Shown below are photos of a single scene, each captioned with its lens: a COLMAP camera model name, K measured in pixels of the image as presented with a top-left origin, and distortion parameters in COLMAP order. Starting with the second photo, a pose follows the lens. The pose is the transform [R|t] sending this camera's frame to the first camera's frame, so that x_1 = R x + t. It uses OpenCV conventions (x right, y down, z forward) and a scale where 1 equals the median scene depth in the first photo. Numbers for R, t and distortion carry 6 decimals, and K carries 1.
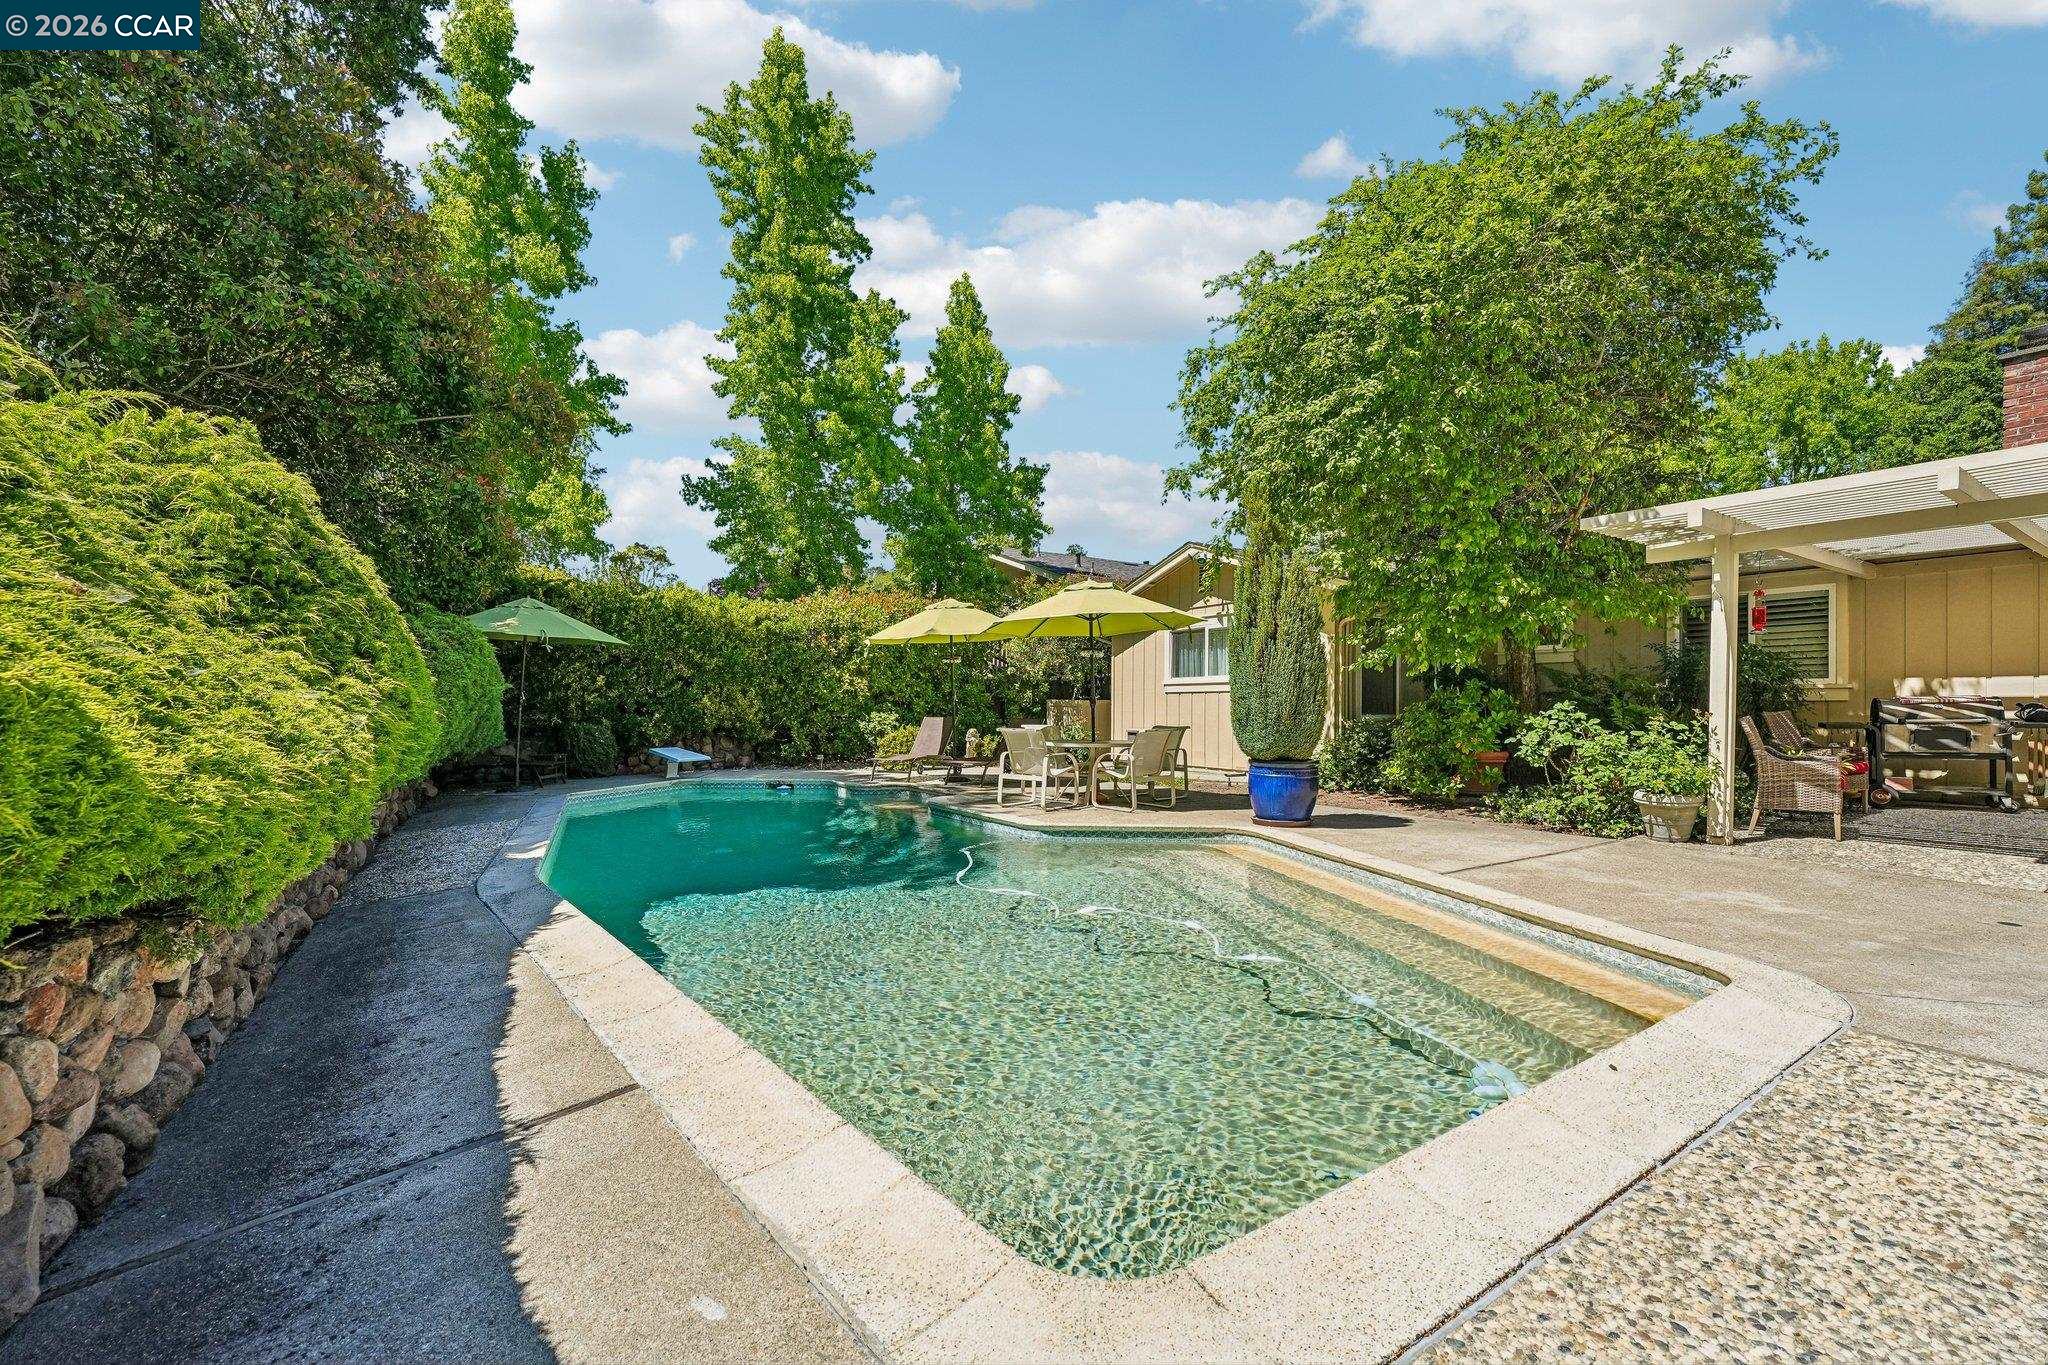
lens RADIAL K [[834.2, 0, 1018.6], [0, 834.2, 683.4], [0, 0, 1]] dist [-0.014466, -0.000885]
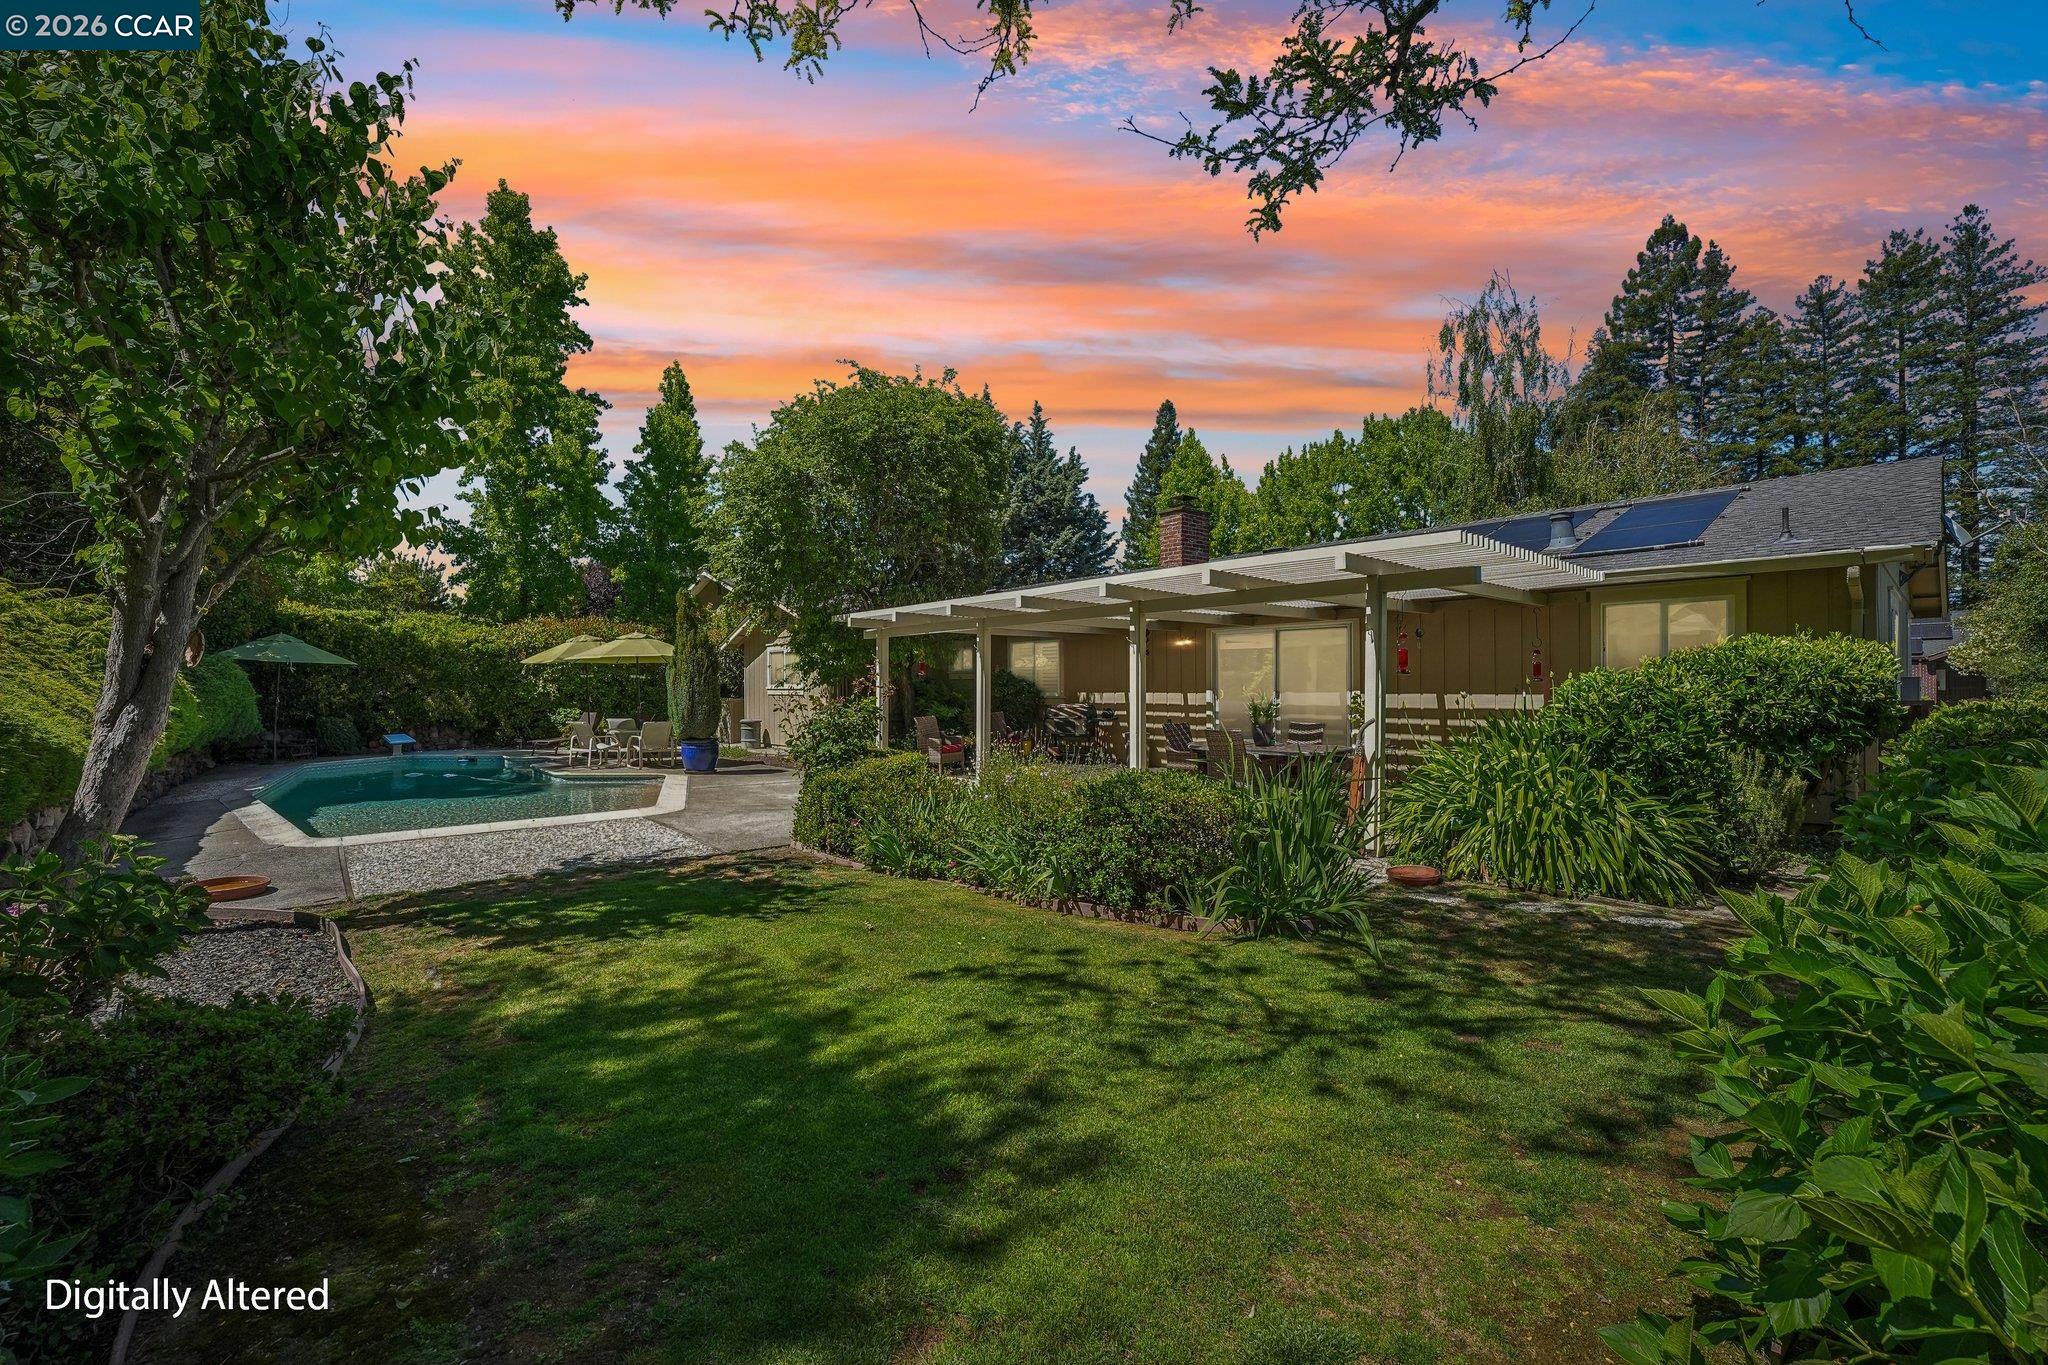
lens RADIAL K [[827.2, 0, 991.1], [0, 827.2, 688.8], [0, 0, 1]] dist [-0.022891, -0.000040]
pose [[0.991993, -0.000429, 0.126296, 0.363318], [-0.002589, 0.999715, 0.023729, -0.032031], [-0.126270, -0.023866, 0.991709, -0.451390]]
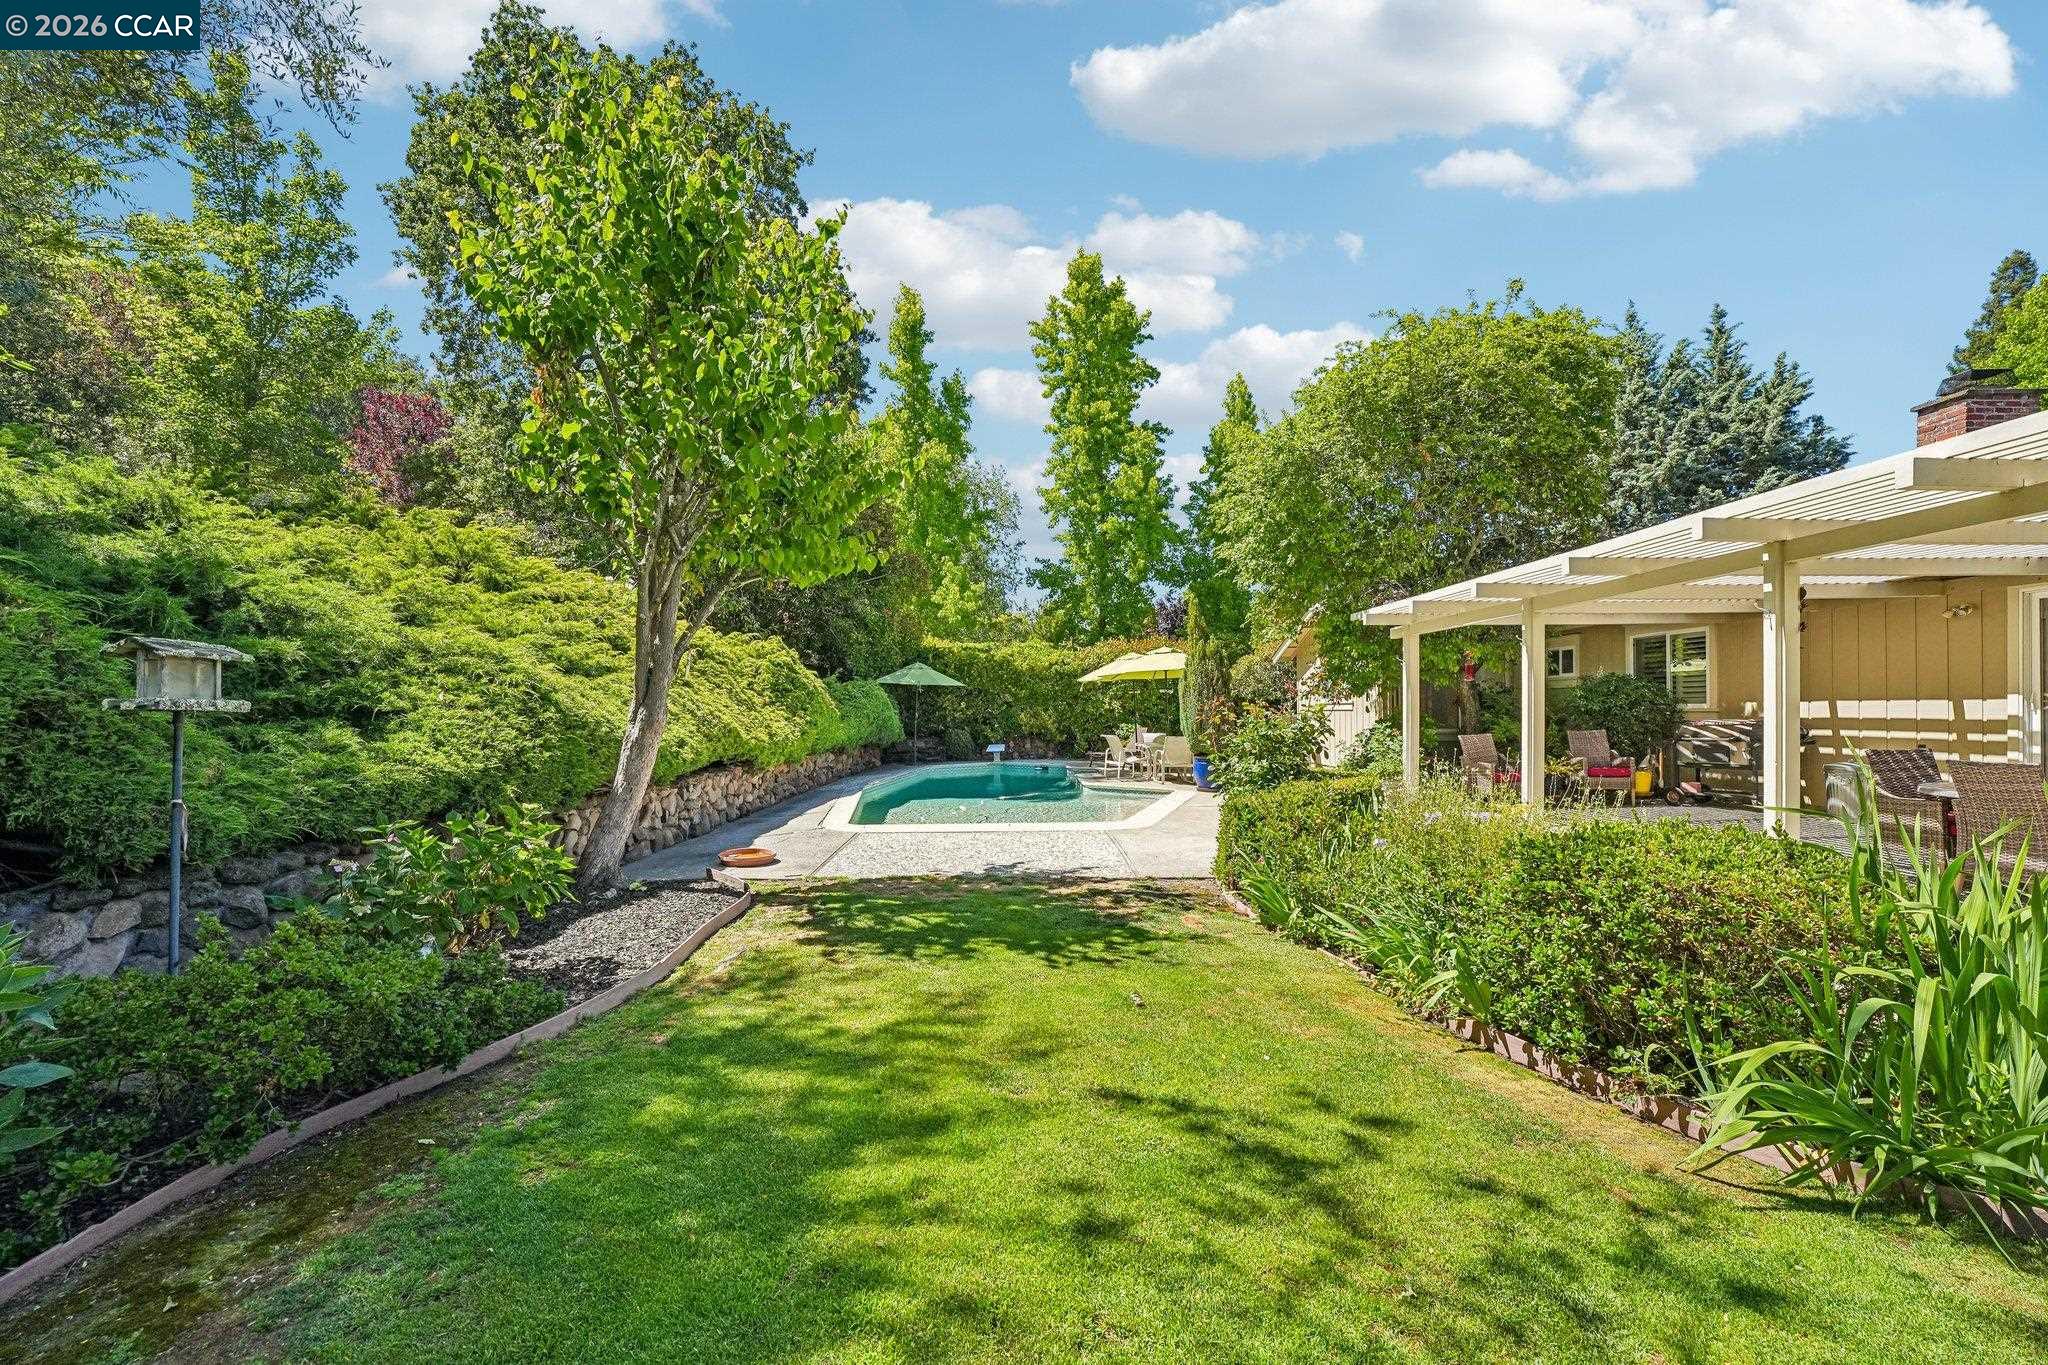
lens RADIAL K [[829.6, 0, 1008.6], [0, 829.6, 717.0], [0, 0, 1]] dist [-0.018272, 0.000778]
pose [[0.843831, 0.000006, -0.536609, 0.443933], [0.017960, 0.999439, 0.028253, -0.022338], [0.536309, -0.033478, 0.843358, -0.358847]]
